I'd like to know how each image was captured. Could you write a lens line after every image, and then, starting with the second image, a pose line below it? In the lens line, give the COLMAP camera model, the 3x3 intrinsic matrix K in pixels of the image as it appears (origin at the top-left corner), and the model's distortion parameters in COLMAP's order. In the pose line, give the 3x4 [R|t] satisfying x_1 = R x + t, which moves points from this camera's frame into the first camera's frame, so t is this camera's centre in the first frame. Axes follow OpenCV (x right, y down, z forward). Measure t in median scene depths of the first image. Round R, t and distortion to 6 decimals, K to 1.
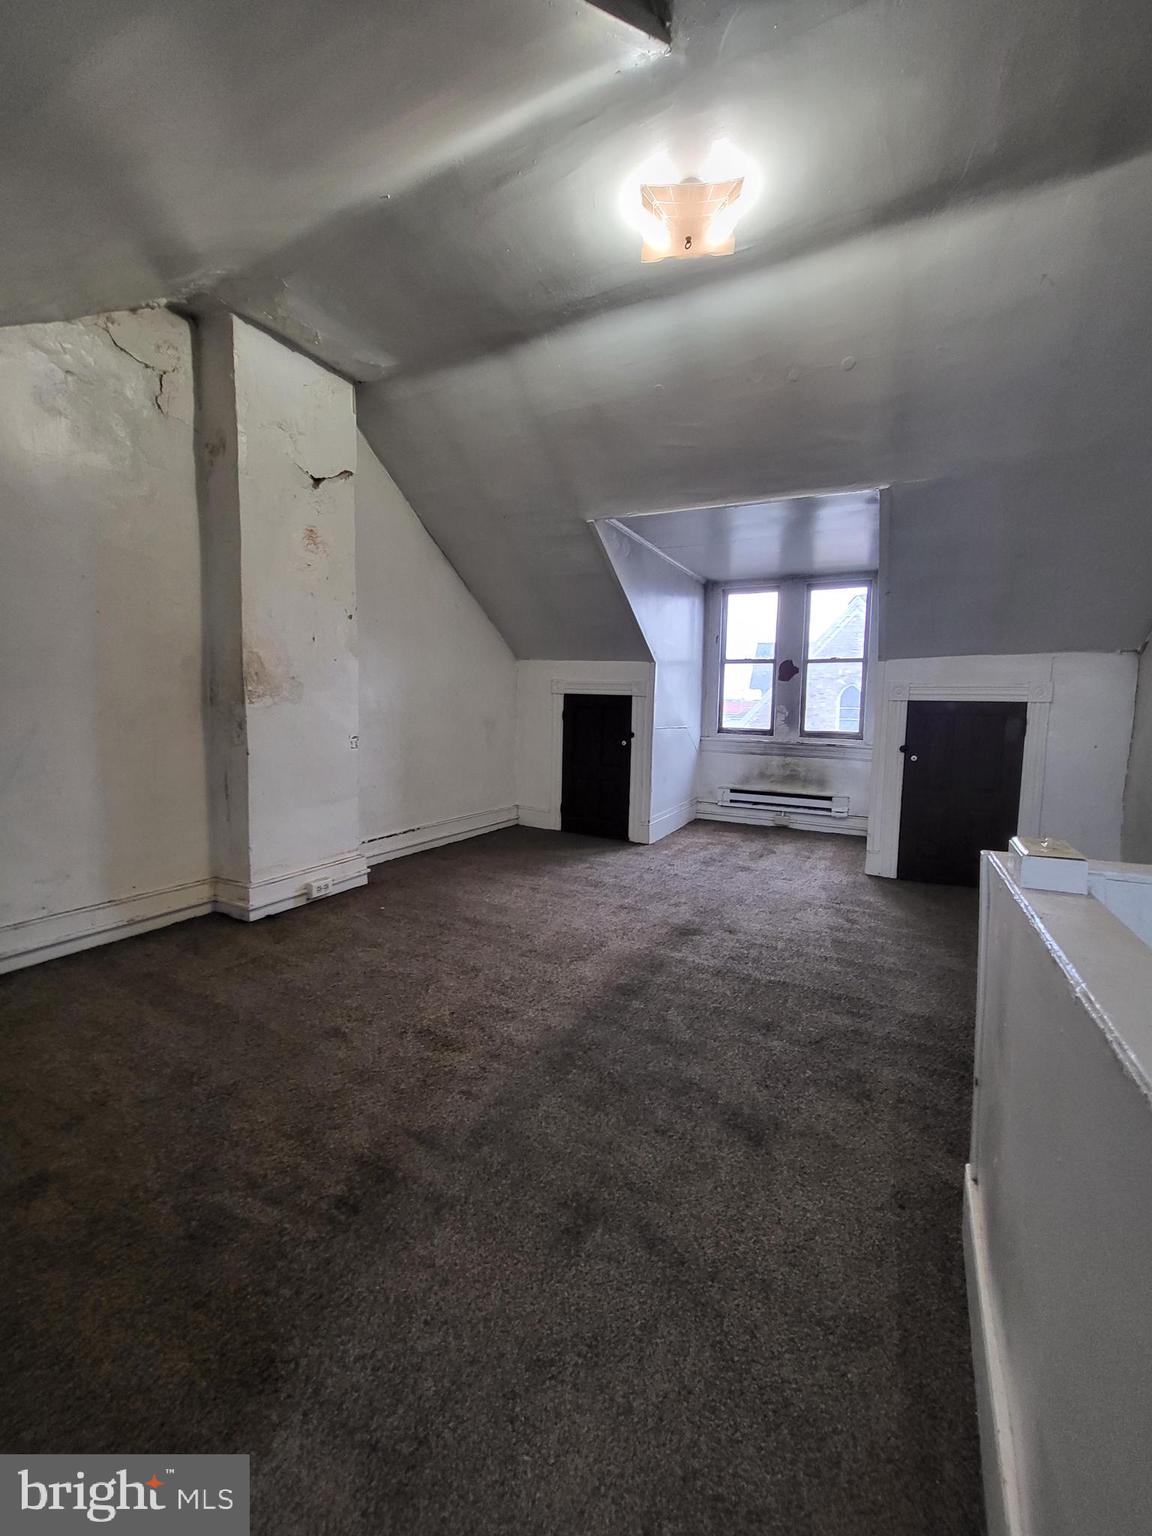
lens RADIAL K [[603.2, 0, 583.1], [0, 603.2, 757.9], [0, 0, 1]] dist [-0.001102, -0.000553]
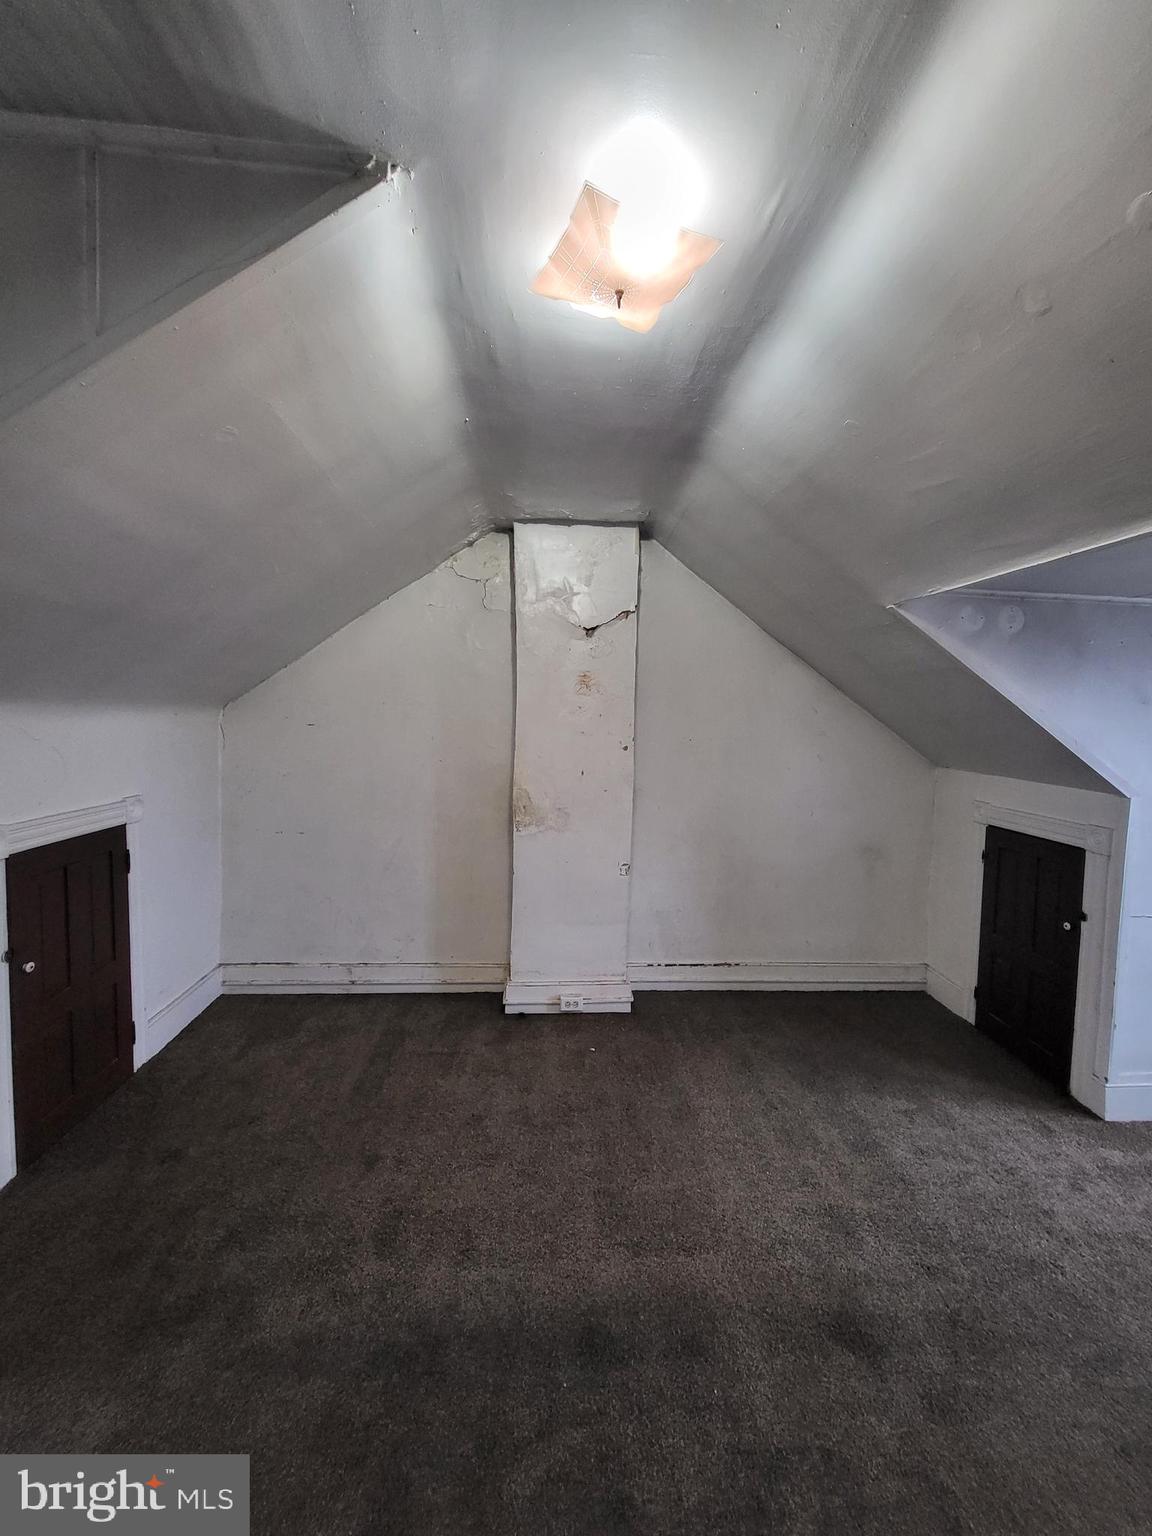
lens RADIAL K [[603.2, 0, 583.1], [0, 603.2, 757.9], [0, 0, 1]] dist [-0.001102, -0.000553]
pose [[0.531188, 0.042222, -0.846201, 0.483733], [-0.091524, 0.995773, -0.007767, -0.220997], [0.842296, 0.081574, 0.532807, 0.427659]]
